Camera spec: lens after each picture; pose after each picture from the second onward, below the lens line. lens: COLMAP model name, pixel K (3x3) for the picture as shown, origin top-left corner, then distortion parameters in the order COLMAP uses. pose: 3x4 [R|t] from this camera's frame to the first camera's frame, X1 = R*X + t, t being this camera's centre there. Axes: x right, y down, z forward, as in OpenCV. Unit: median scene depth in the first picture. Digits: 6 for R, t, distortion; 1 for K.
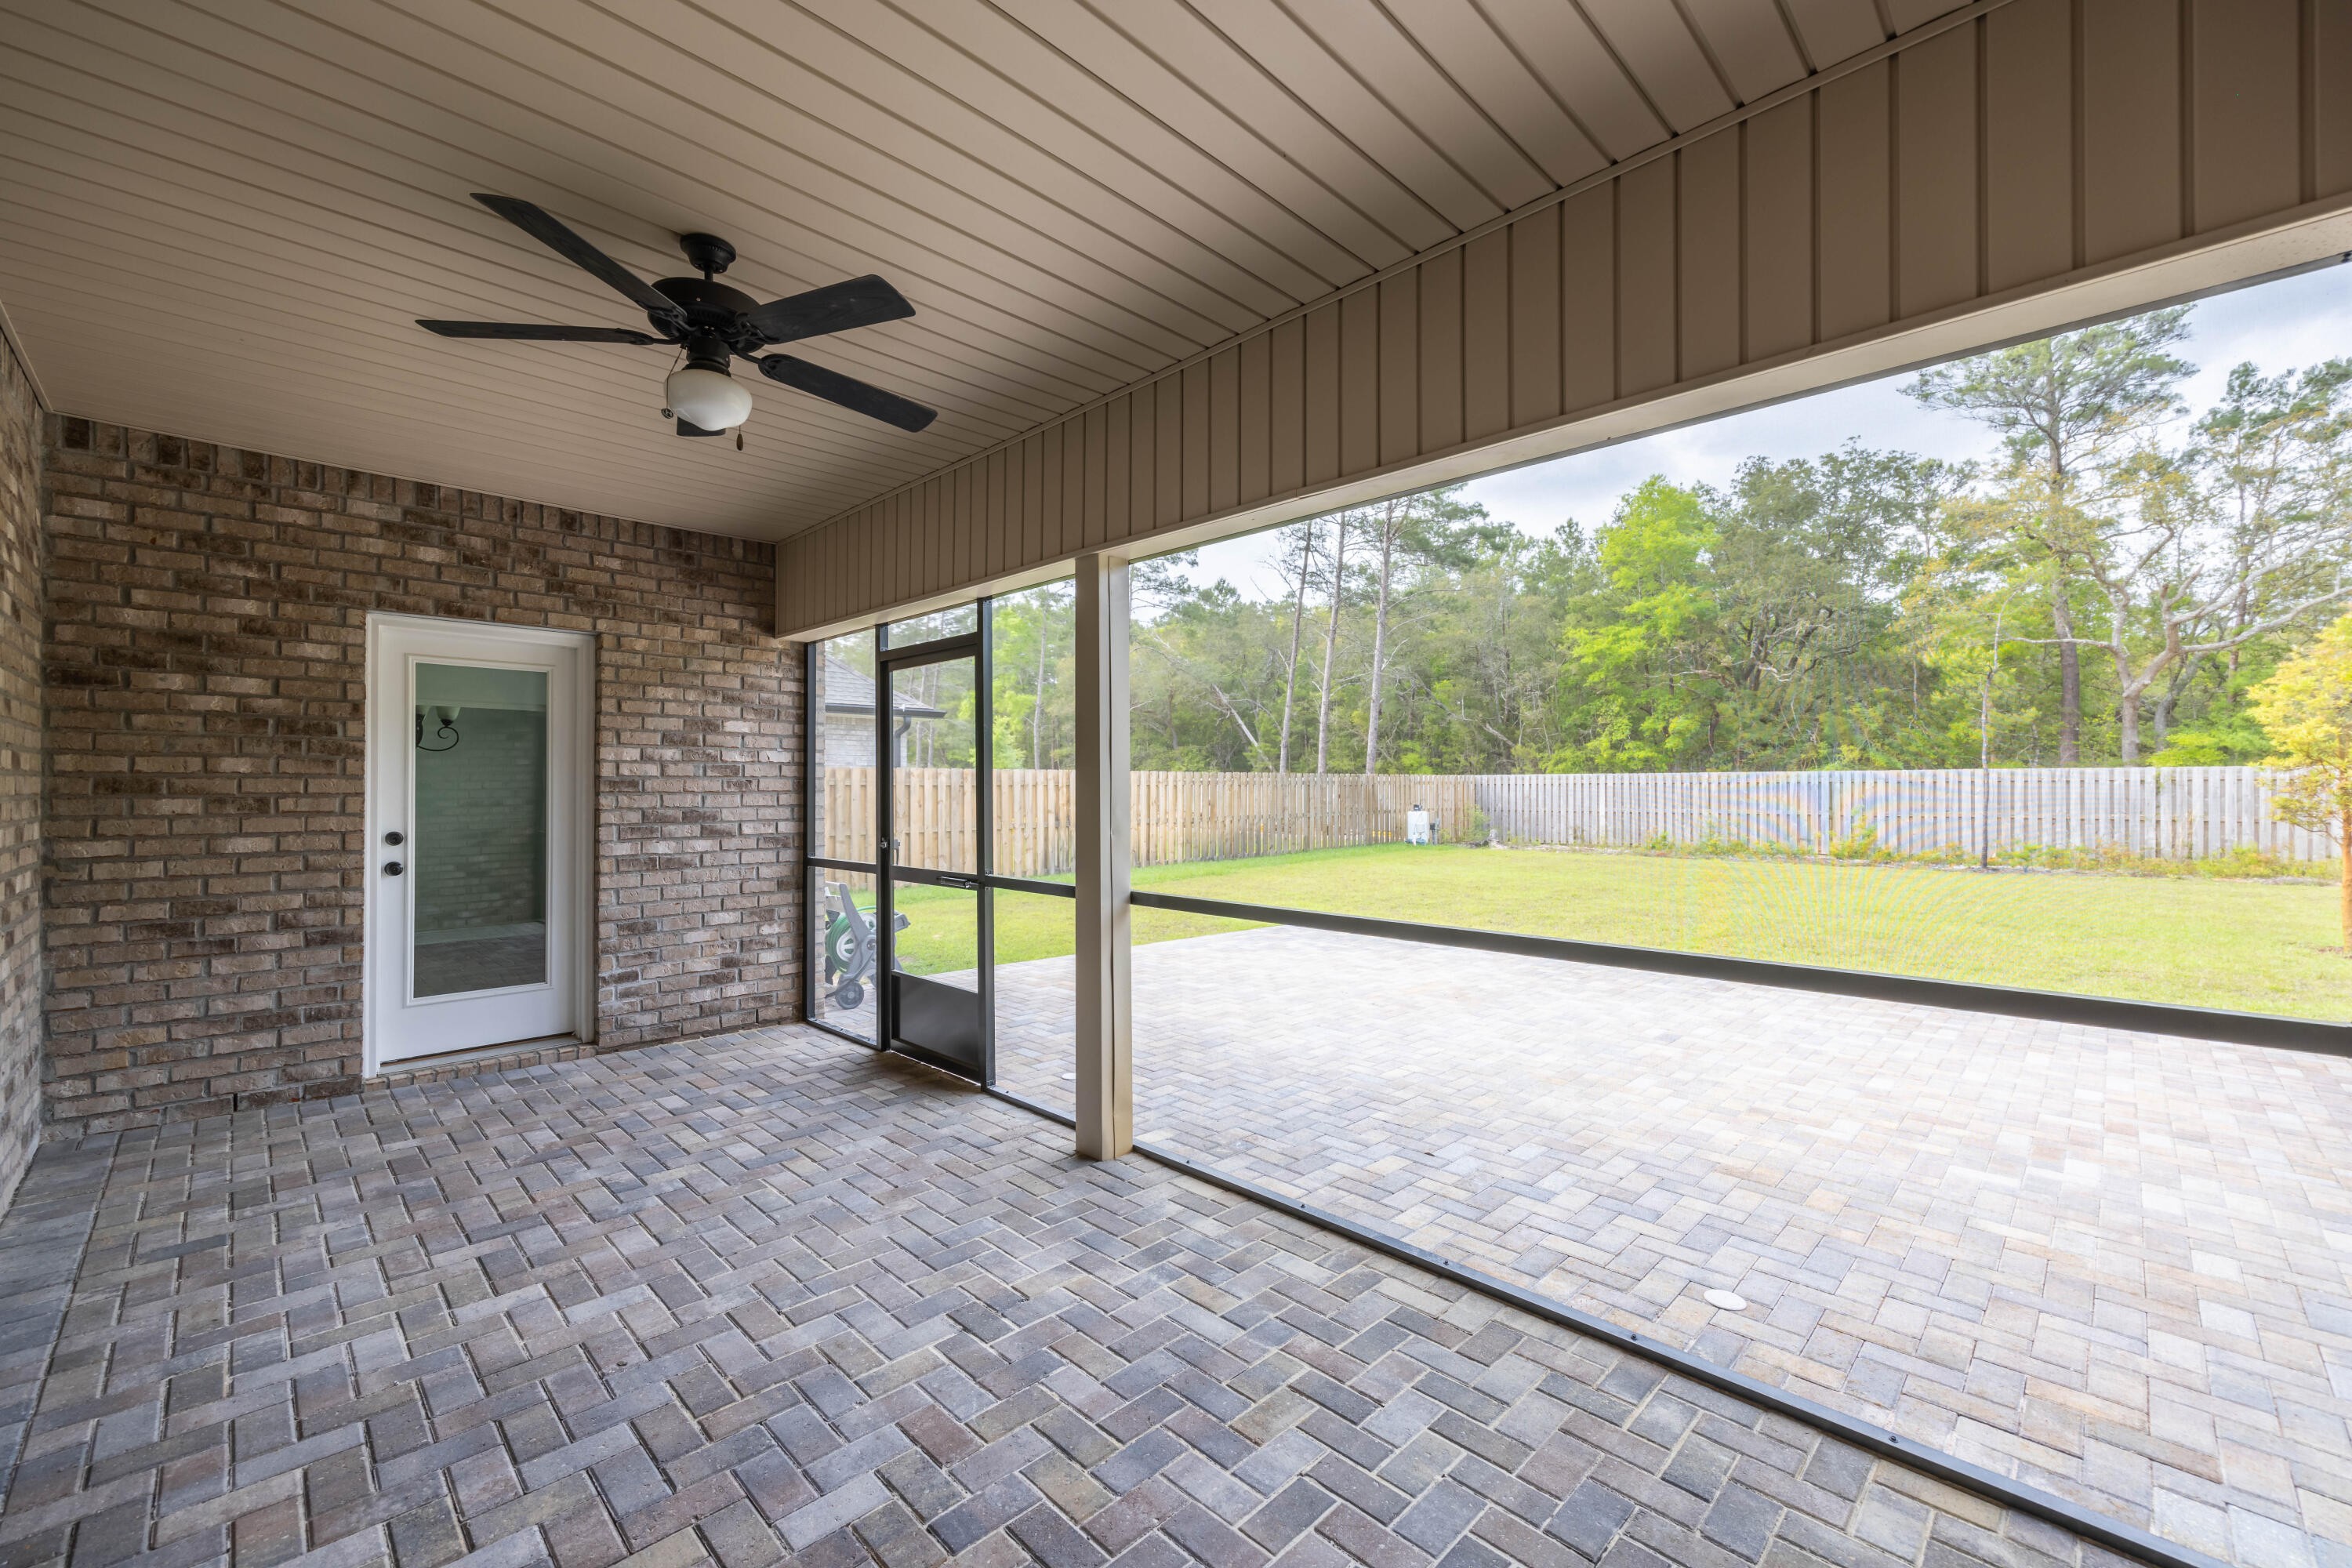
lens RADIAL K [[962.4, 0, 1173.9], [0, 962.4, 782.9], [0, 0, 1]] dist [-0.001780, -0.000101]
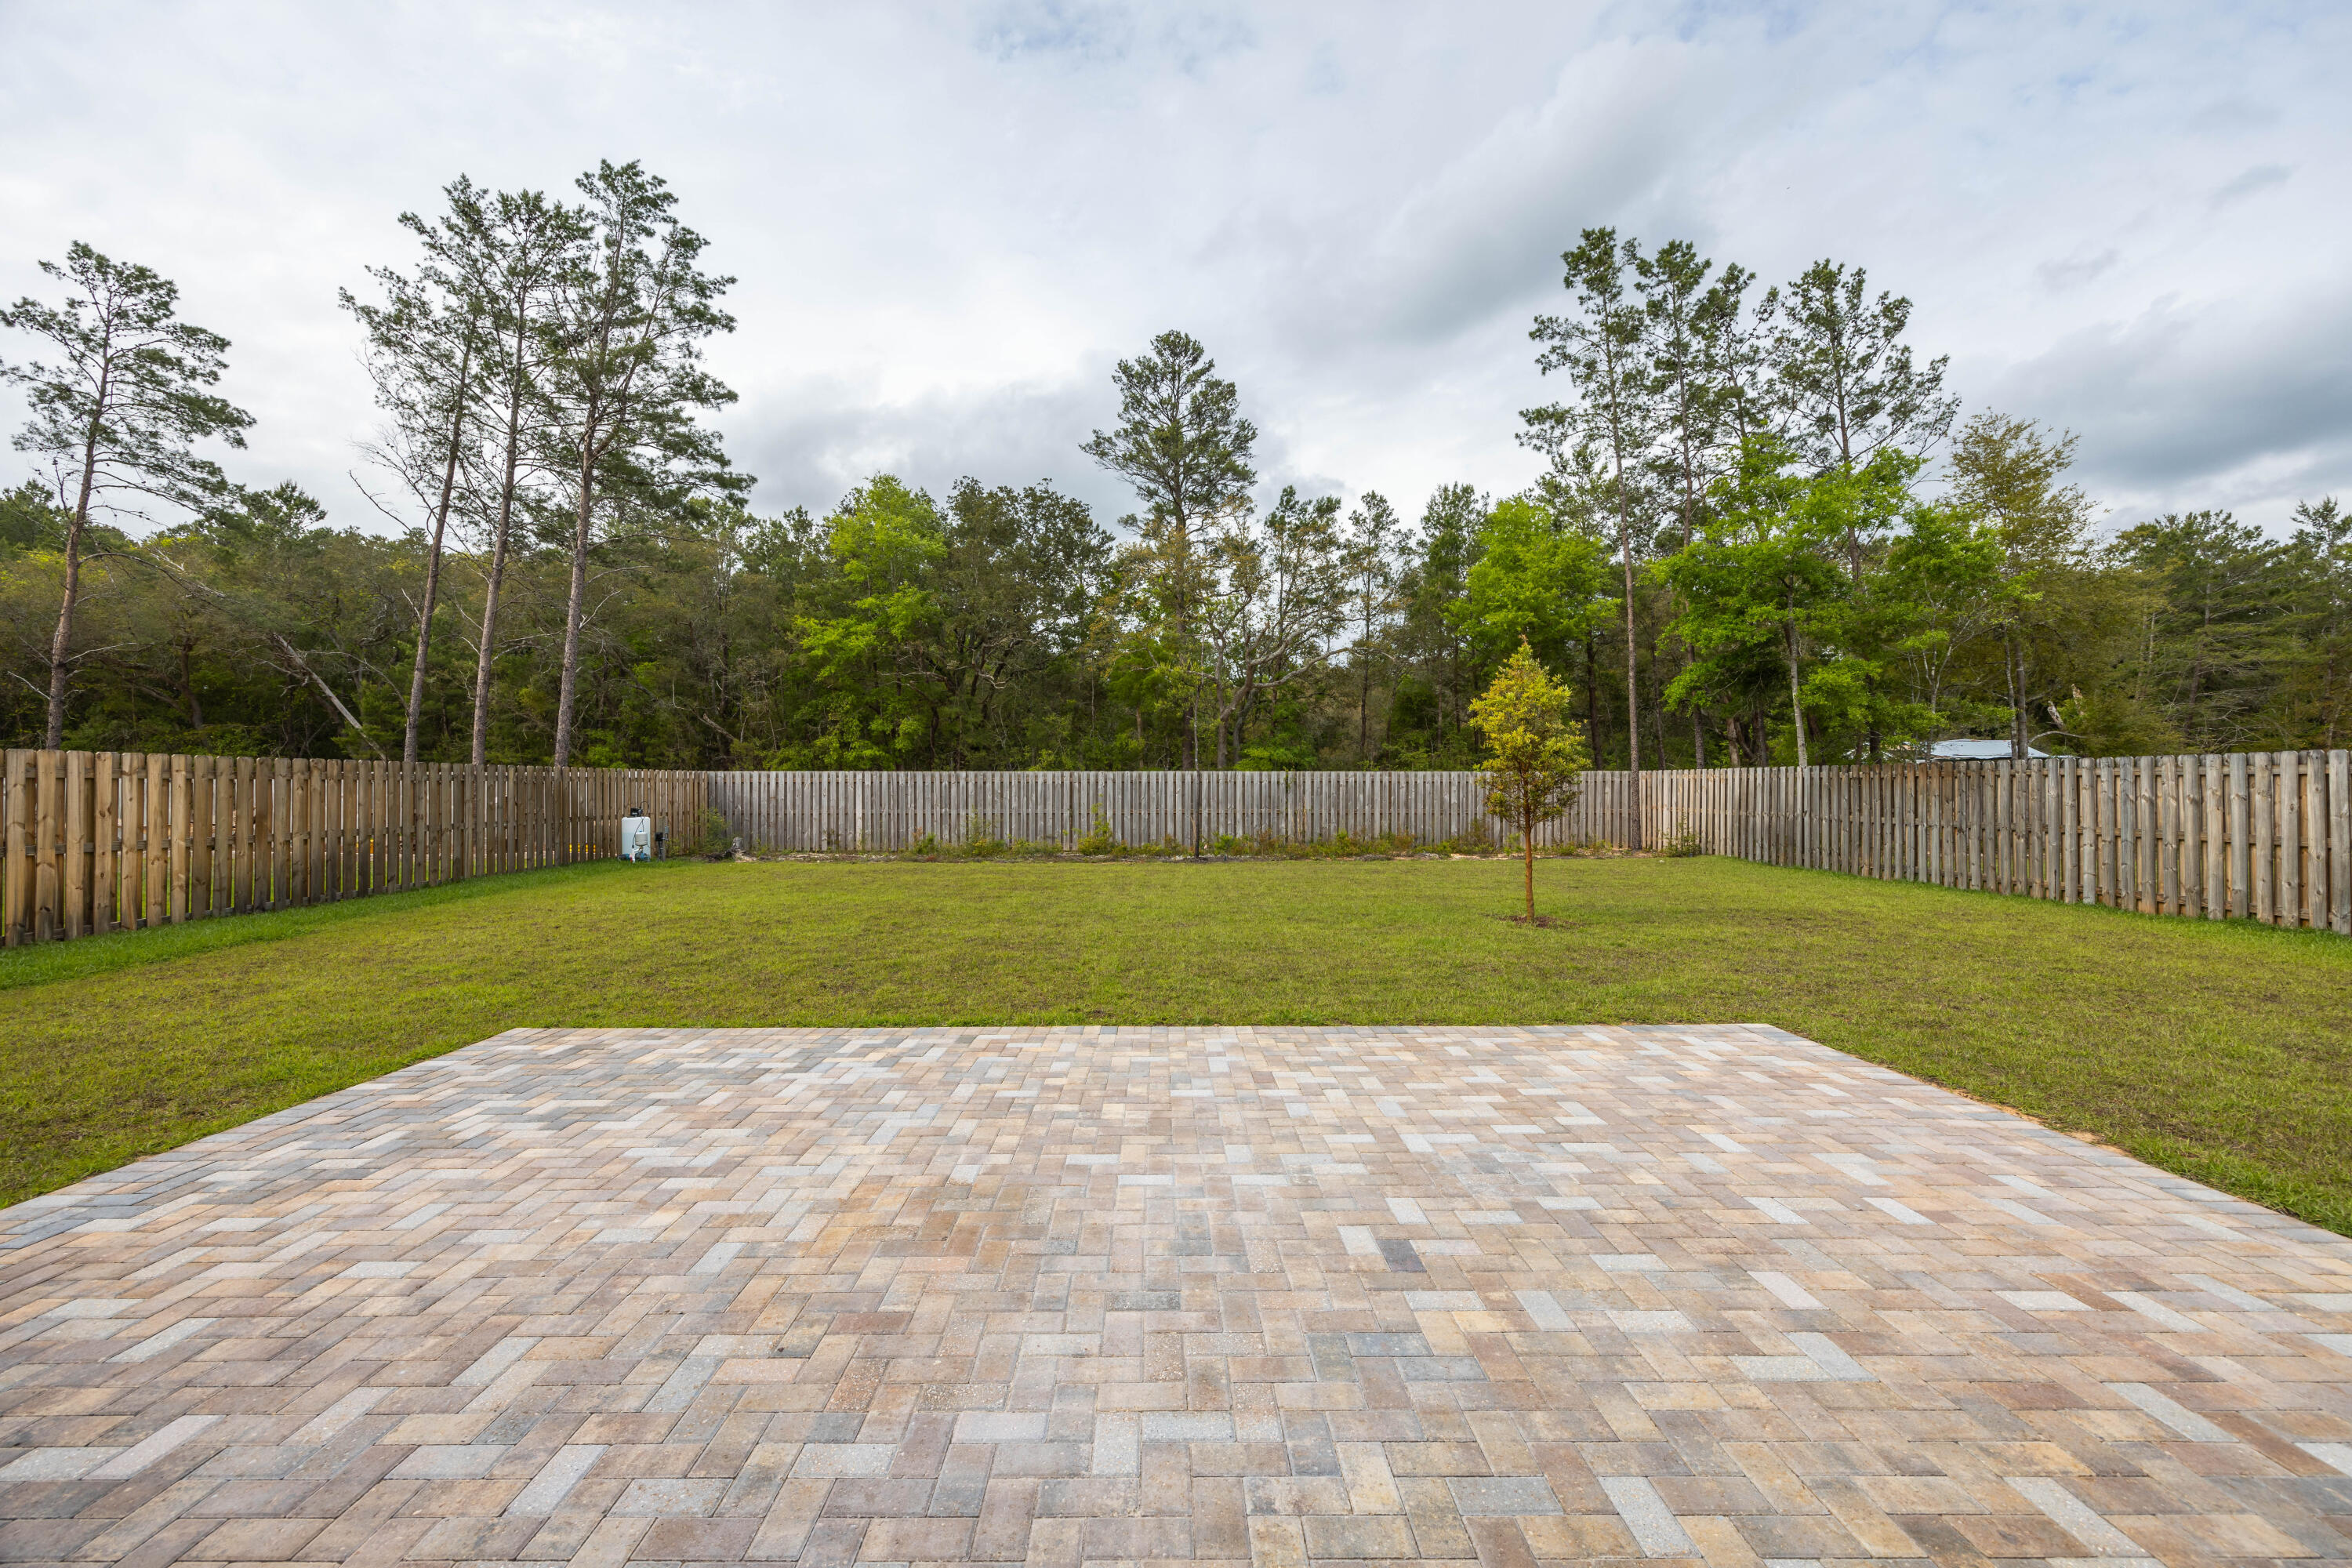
lens RADIAL K [[962.4, 0, 1173.9], [0, 962.4, 782.9], [0, 0, 1]] dist [-0.001780, -0.000101]
pose [[0.703764, 0.004762, 0.710418, 0.017039], [-0.004583, 0.999987, -0.002164, 0.002955], [-0.710419, -0.001733, 0.703777, 0.223718]]
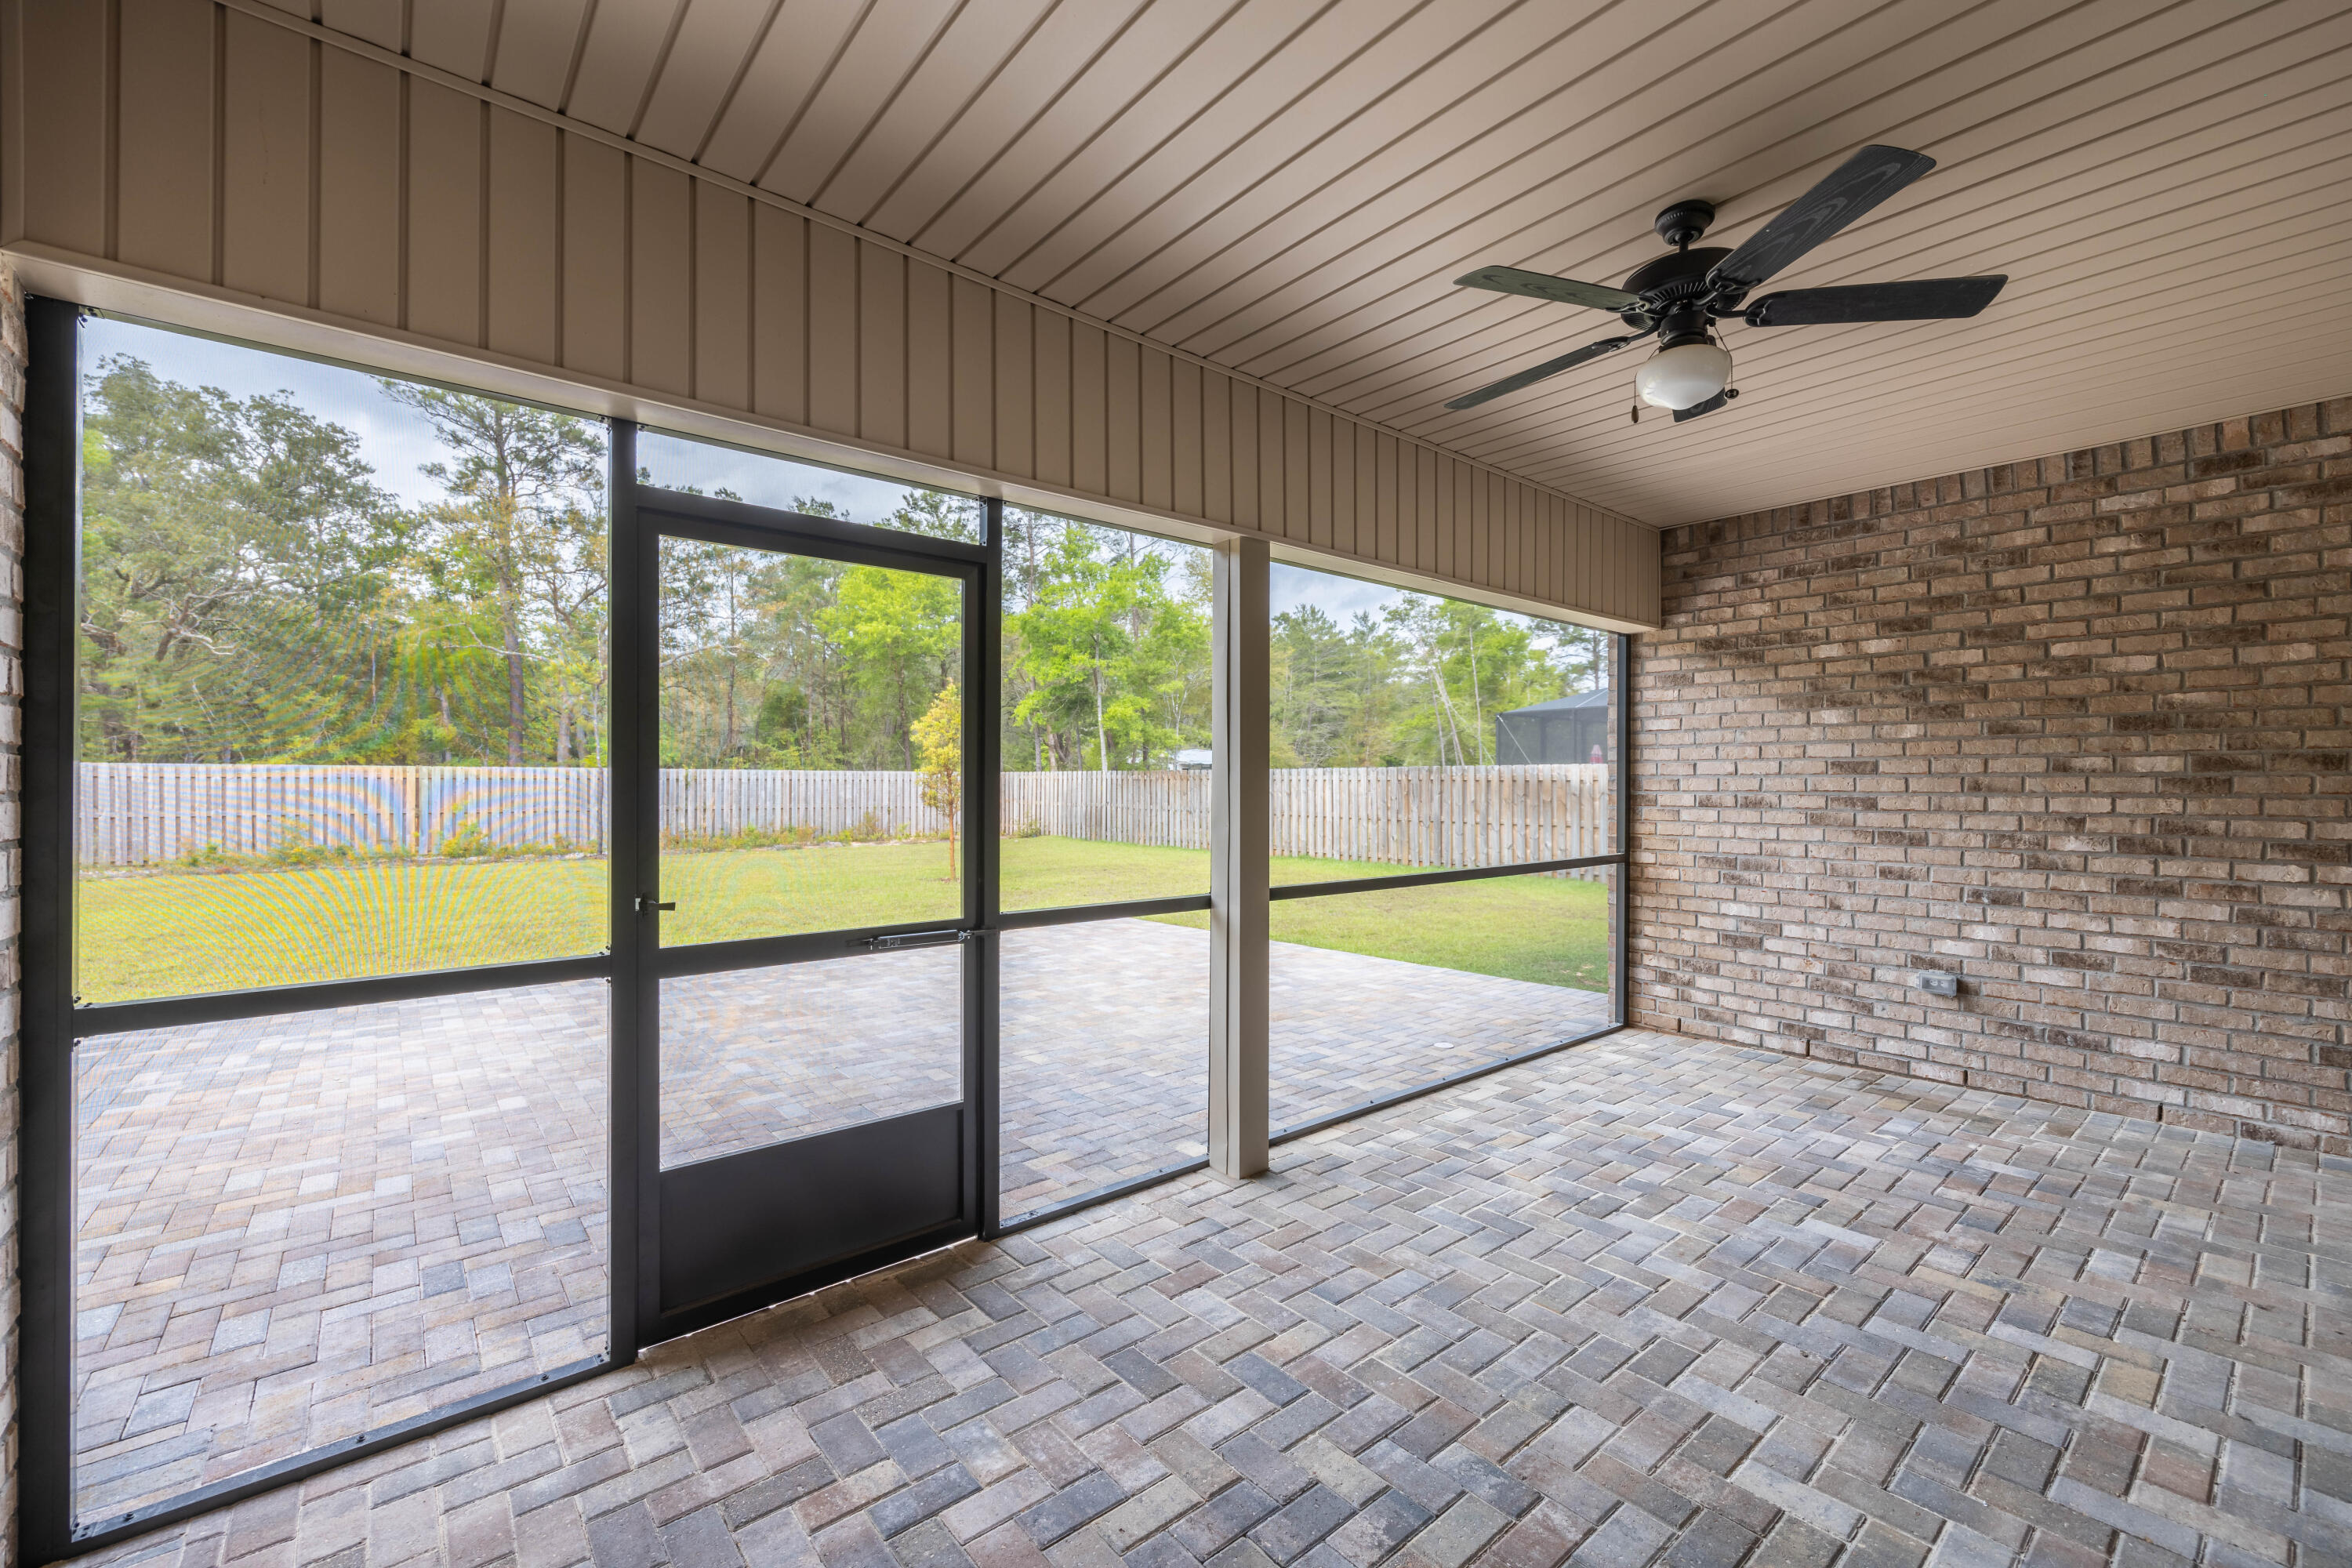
lens RADIAL K [[940.5, 0, 1200.9], [0, 940.5, 779.5], [0, 0, 1]] dist [-0.000188, -0.000514]
pose [[0.084869, 0.007032, 0.996367, -0.209502], [-0.007353, 0.999952, -0.006431, 0.001290], [-0.996365, -0.006781, 0.084917, 0.200984]]
